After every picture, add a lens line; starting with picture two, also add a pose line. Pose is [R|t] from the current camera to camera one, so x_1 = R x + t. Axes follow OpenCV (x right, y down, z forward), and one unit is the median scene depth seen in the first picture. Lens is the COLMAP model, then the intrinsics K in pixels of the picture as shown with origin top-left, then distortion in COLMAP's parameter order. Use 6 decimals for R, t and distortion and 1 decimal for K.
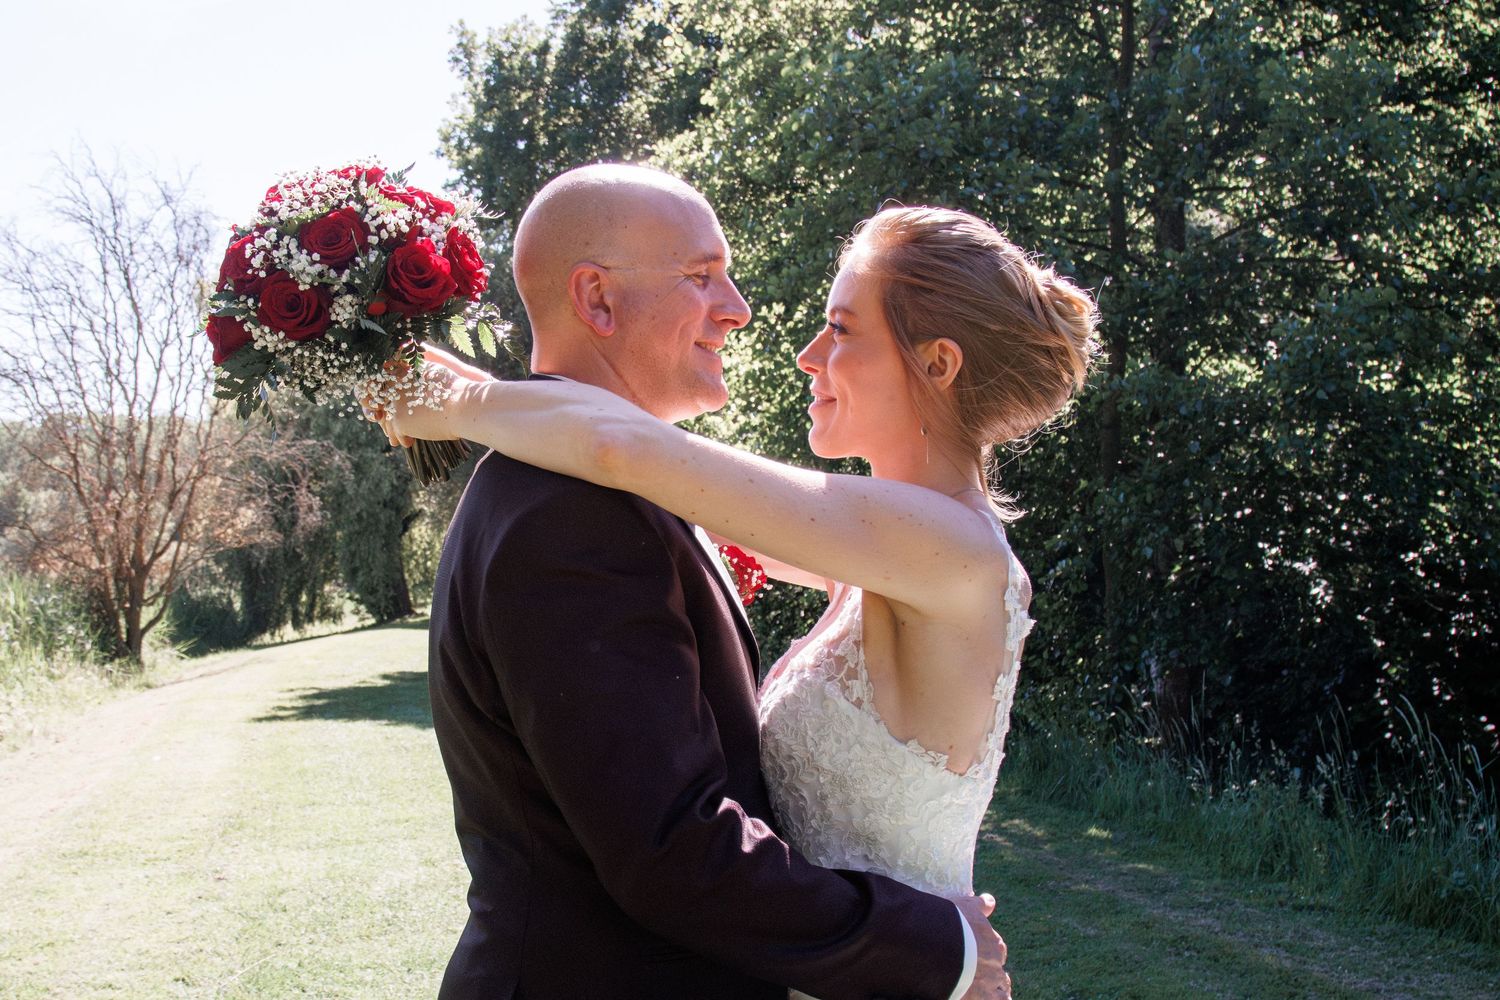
lens RADIAL K [[2115.3, 0, 704.8], [0, 2115.3, 555.2], [0, 0, 1]] dist [-0.147106, 0.000000]
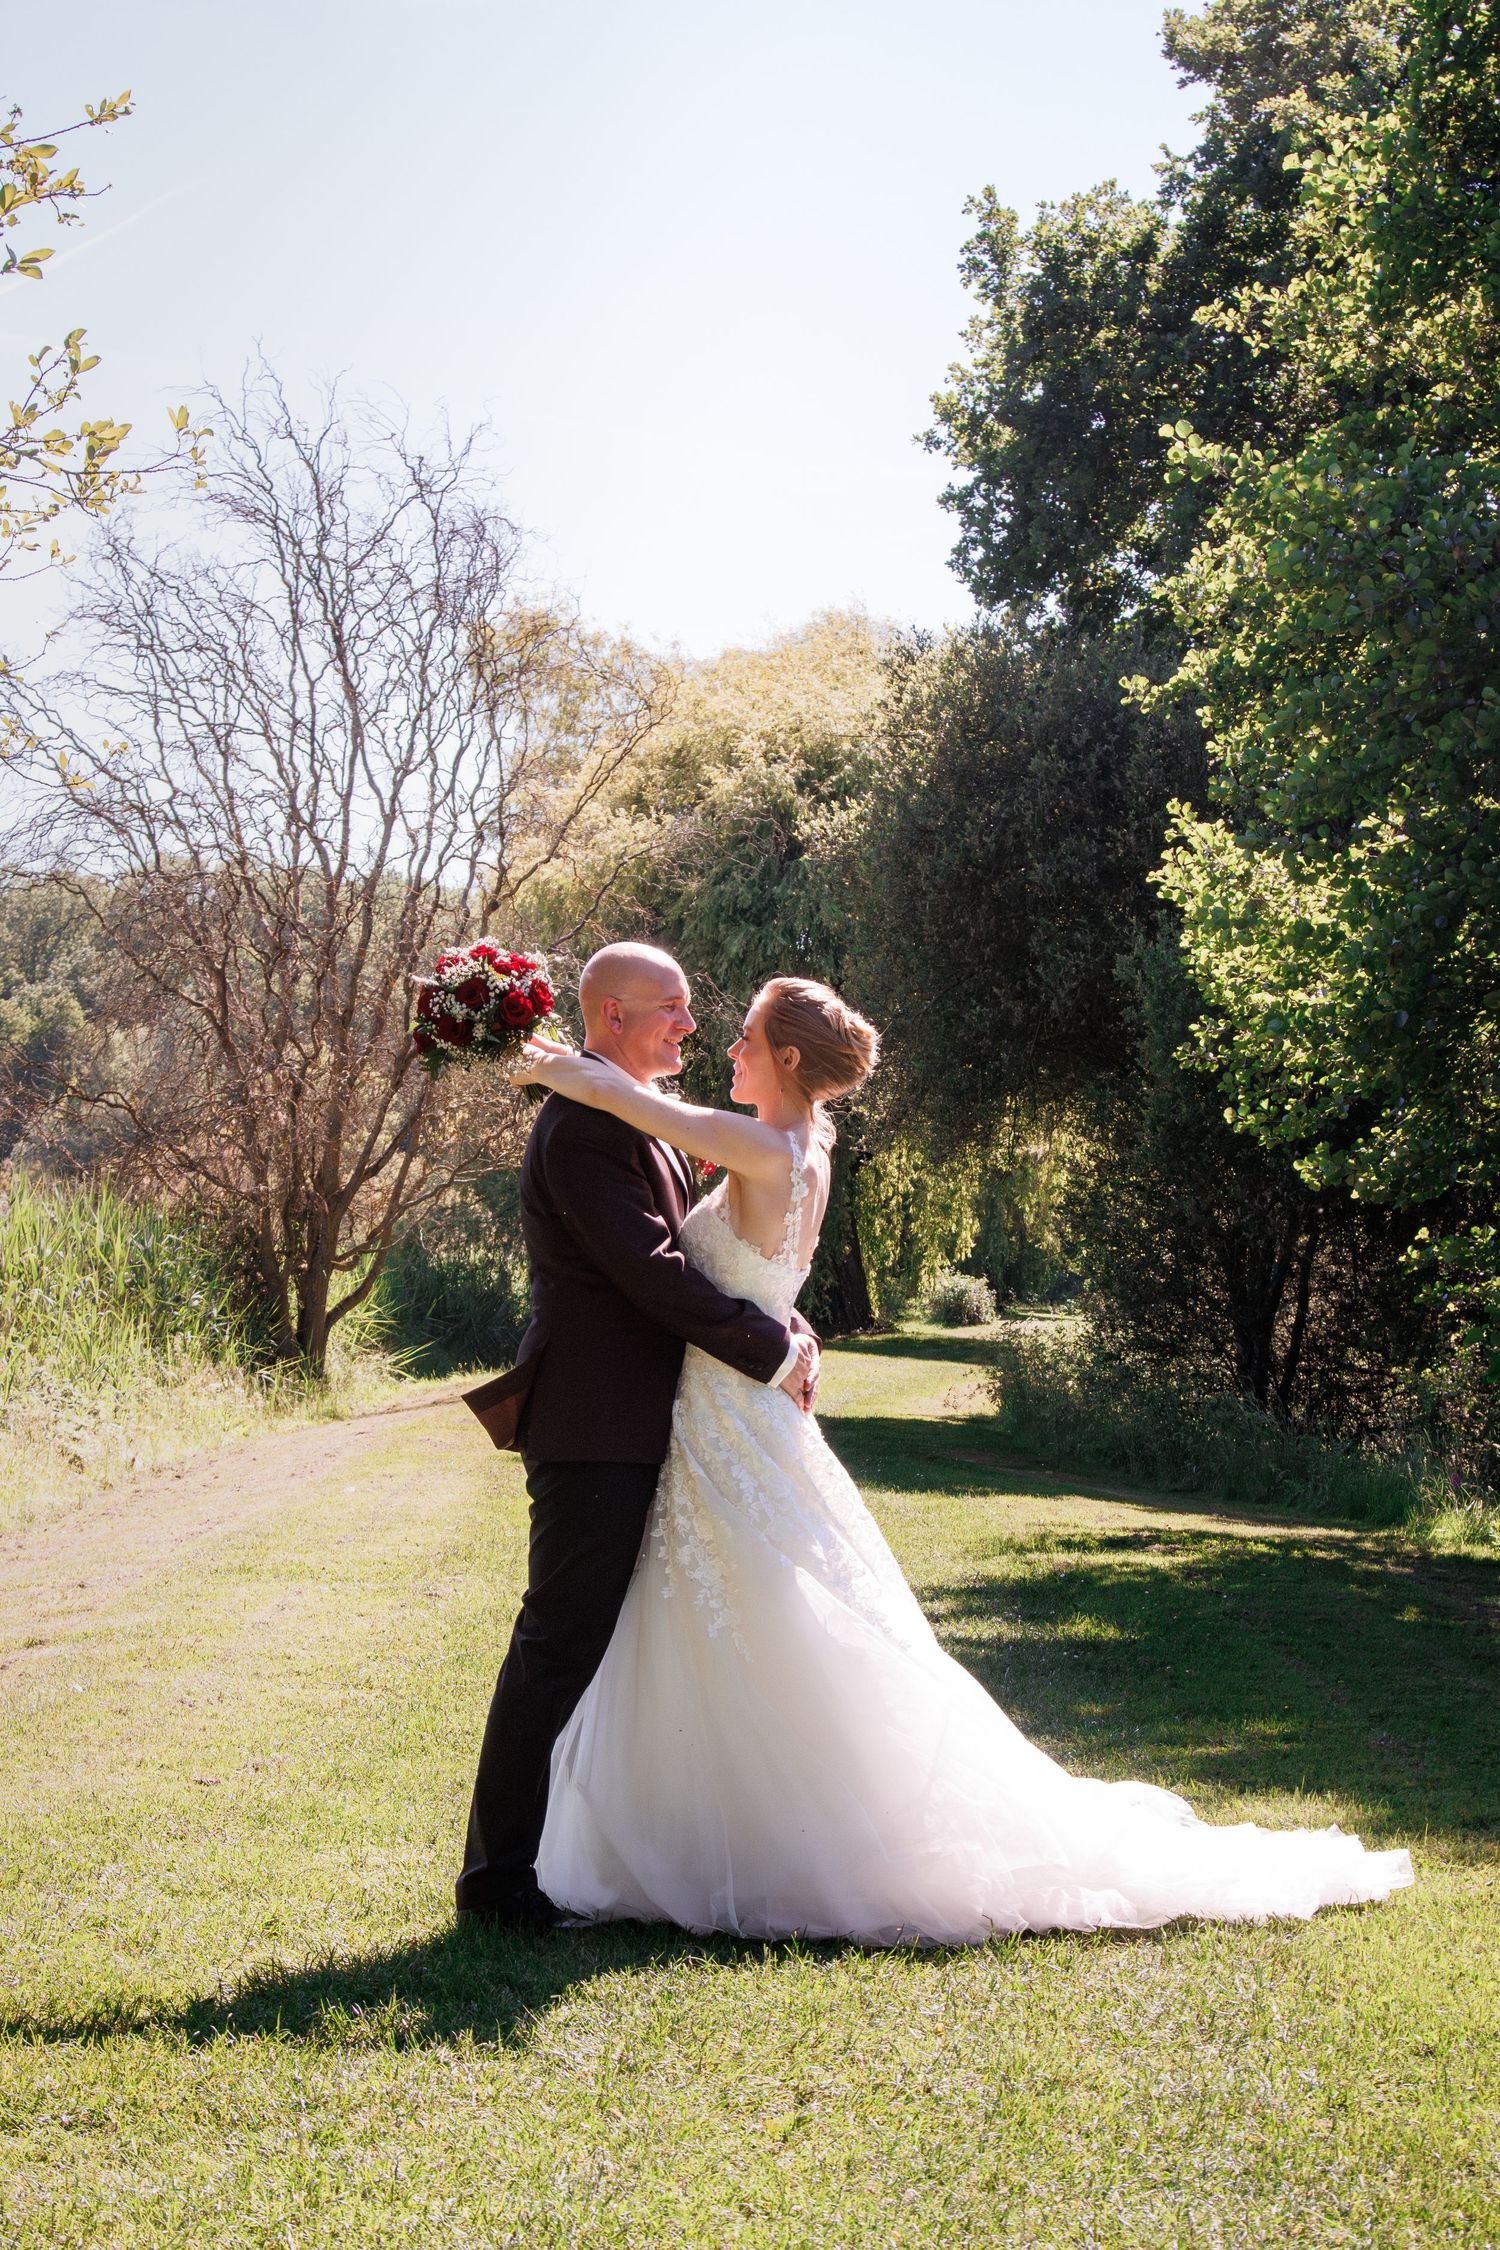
lens RADIAL K [[4854.0, 0, 738.5], [0, 4854.0, 1216.2], [0, 0, 1]] dist [0.094512, 0.000000]
pose [[0.982419, 0.060811, -0.176505, 0.043520], [-0.061432, 0.998109, 0.001953, 0.002552], [0.176290, 0.008925, 0.984298, -0.173720]]
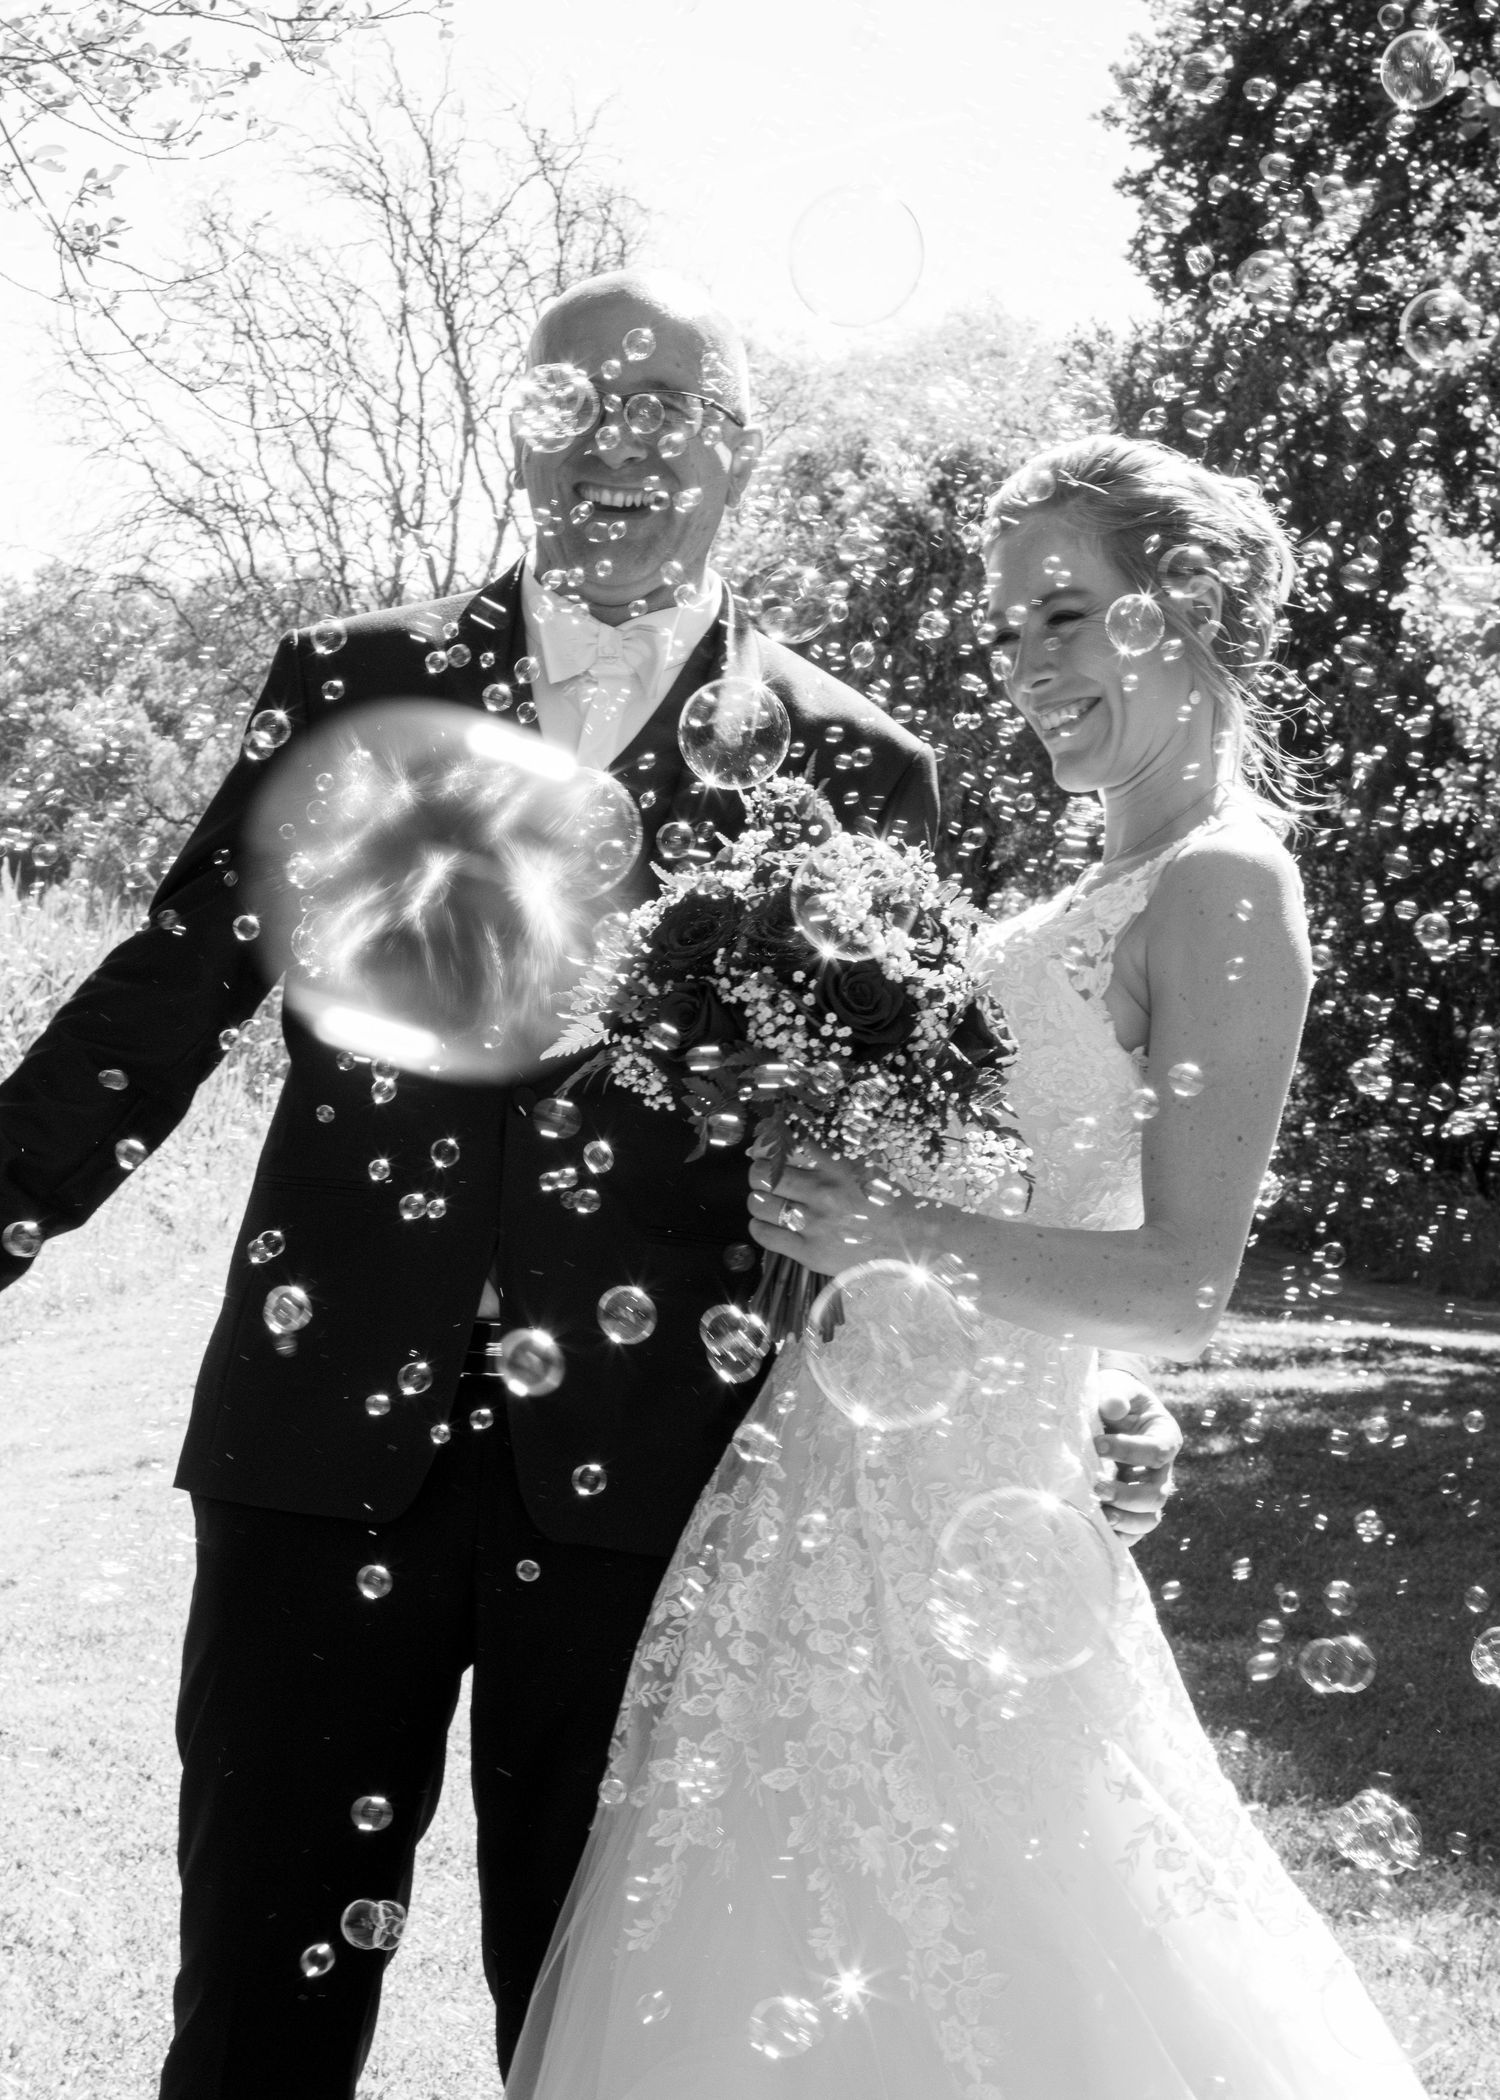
lens RADIAL K [[5059.0, 0, 704.0], [0, 5059.0, 1054.3], [0, 0, 1]] dist [0.162334, 0.000000]
pose [[0.976446, 0.082868, -0.199211, 0.027081], [-0.079640, 0.996530, 0.024174, 0.001509], [0.200524, -0.007740, 0.979658, -0.136181]]
